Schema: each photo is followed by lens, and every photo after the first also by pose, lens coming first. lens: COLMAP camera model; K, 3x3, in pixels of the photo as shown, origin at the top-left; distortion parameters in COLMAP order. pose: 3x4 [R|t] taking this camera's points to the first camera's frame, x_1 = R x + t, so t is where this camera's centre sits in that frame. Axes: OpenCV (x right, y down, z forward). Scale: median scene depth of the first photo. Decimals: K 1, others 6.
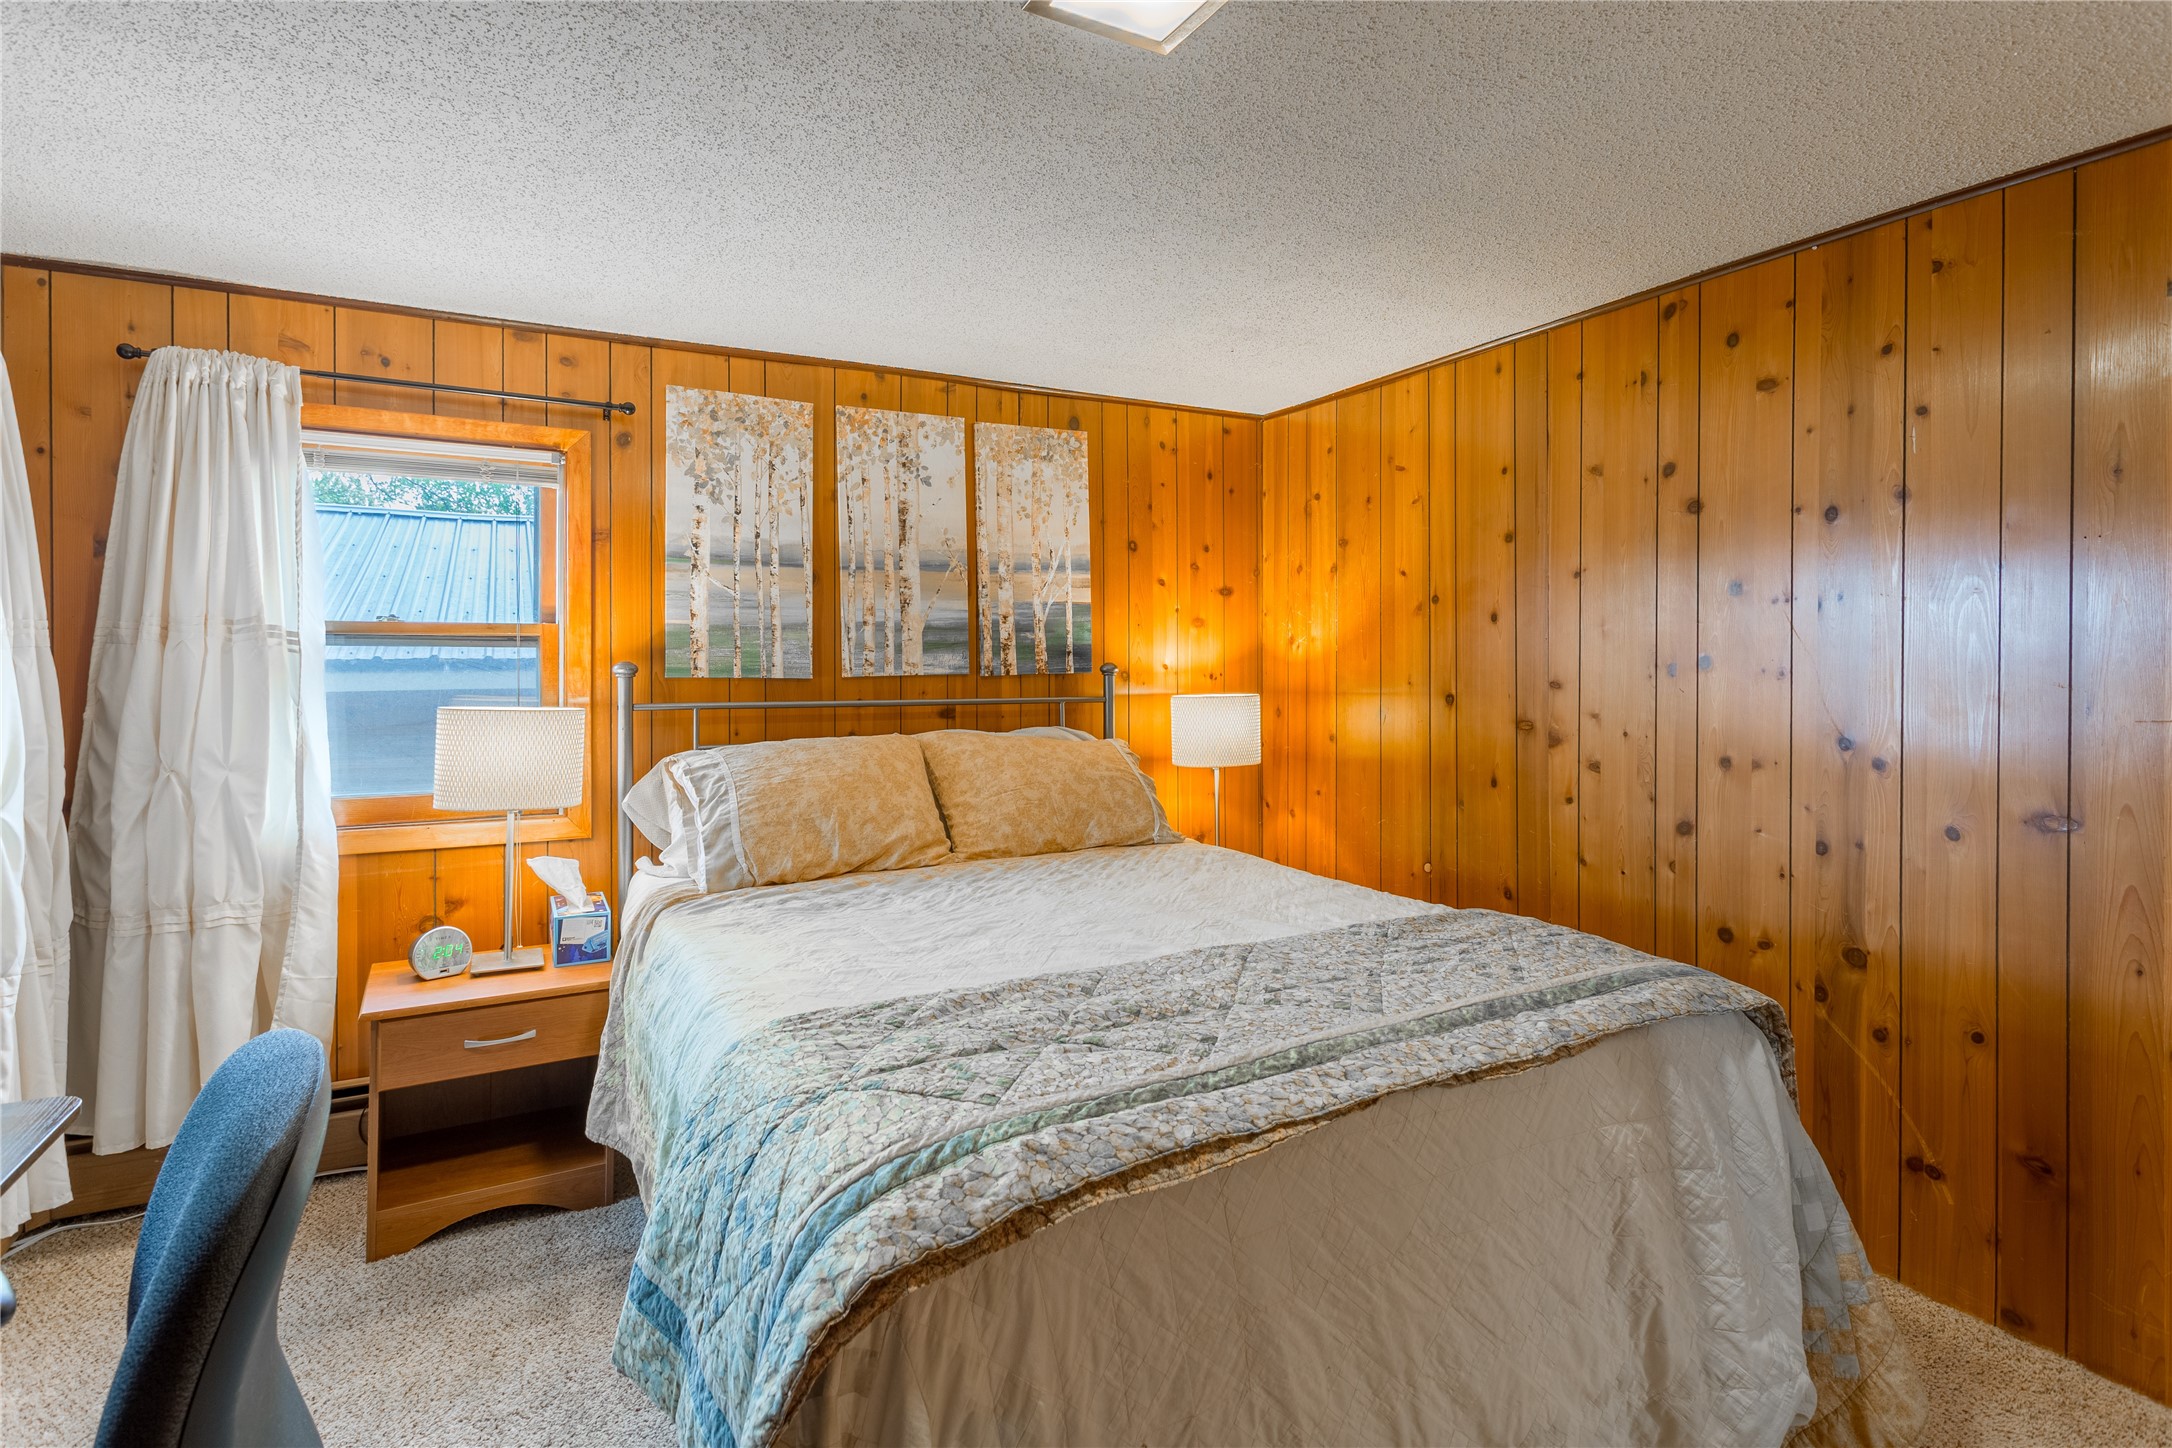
lens RADIAL K [[1044.0, 0, 1081.1], [0, 1044.0, 664.2], [0, 0, 1]] dist [-0.001078, 0.000488]
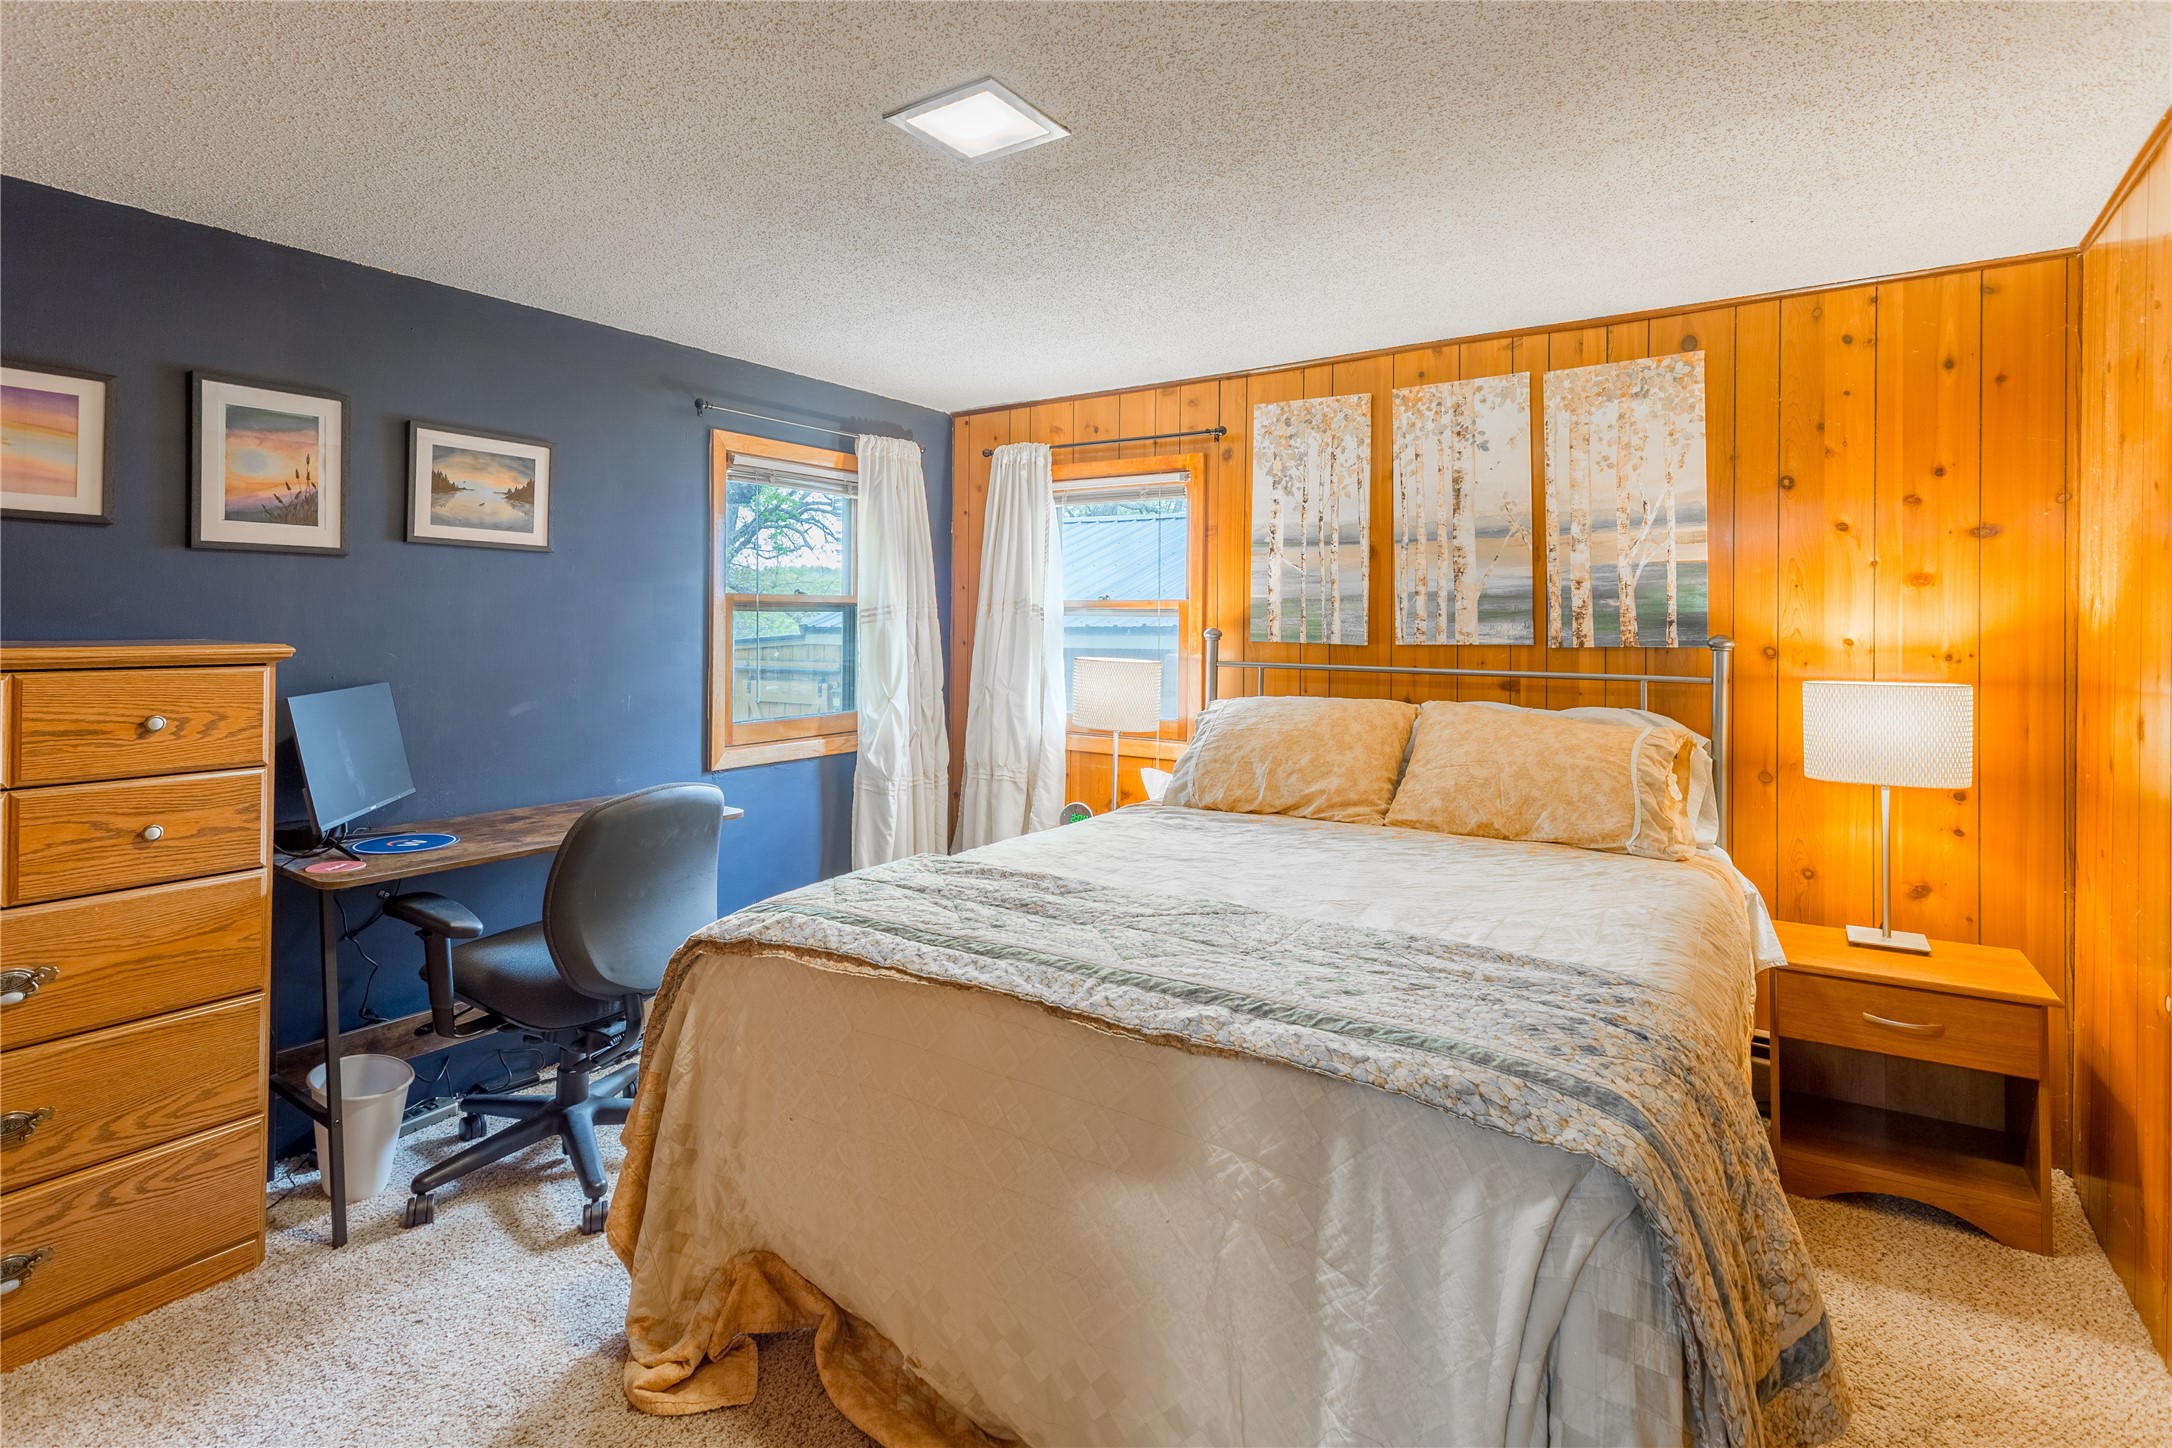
lens RADIAL K [[1068.2, 0, 1079.6], [0, 1068.2, 622.5], [0, 0, 1]] dist [-0.001579, 0.000594]
pose [[0.470726, 0.002913, -0.882275, 0.581935], [-0.011970, 0.999924, -0.003086, -0.003113], [0.882198, 0.012014, 0.470725, 0.209092]]
